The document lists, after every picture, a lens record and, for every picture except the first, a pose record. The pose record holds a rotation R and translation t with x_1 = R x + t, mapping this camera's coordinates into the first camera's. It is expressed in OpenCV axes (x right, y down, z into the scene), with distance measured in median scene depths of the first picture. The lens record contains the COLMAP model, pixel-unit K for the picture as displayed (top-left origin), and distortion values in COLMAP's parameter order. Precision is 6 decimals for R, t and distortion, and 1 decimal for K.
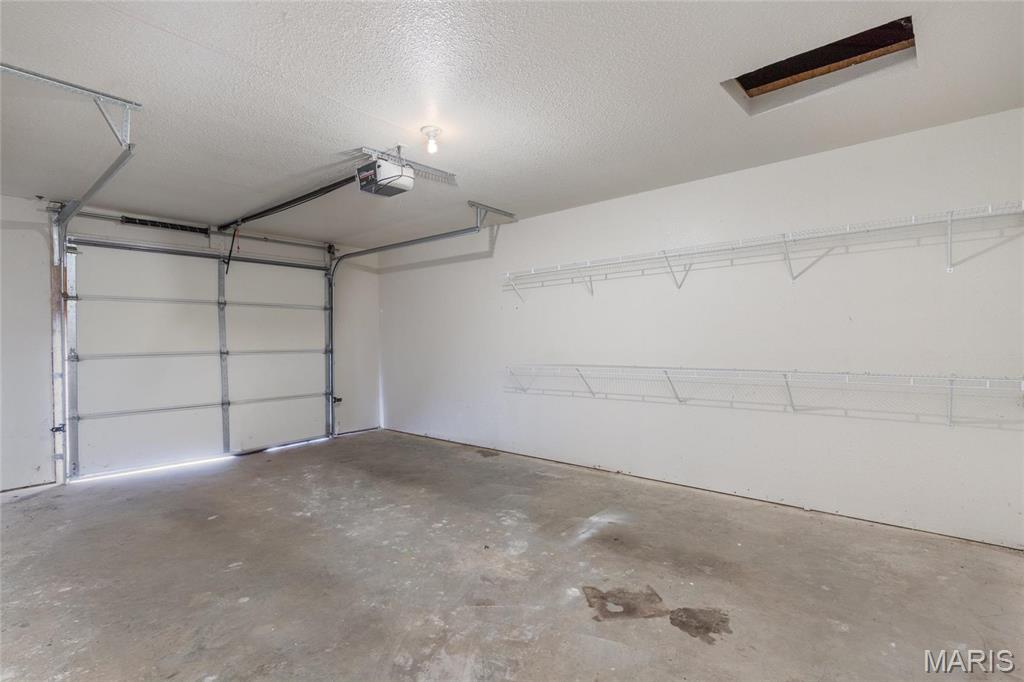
lens RADIAL K [[496.7, 0, 512.0], [0, 496.7, 341.0], [0, 0, 1]] dist [-0.026837, 0.000262]
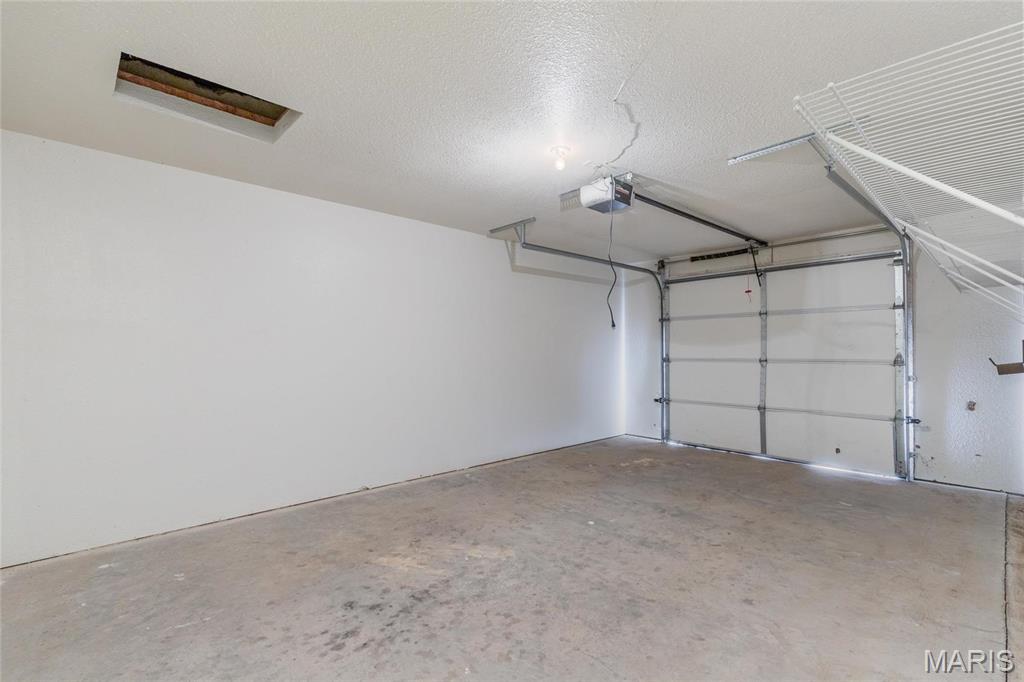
lens RADIAL K [[475.0, 0, 507.3], [0, 475.0, 339.2], [0, 0, 1]] dist [0.021228, 0.000084]
pose [[-0.118261, -0.014505, -0.992877, 0.511088], [0.001591, 0.999889, -0.014796, -0.007267], [0.992981, -0.003329, -0.118225, 0.575755]]
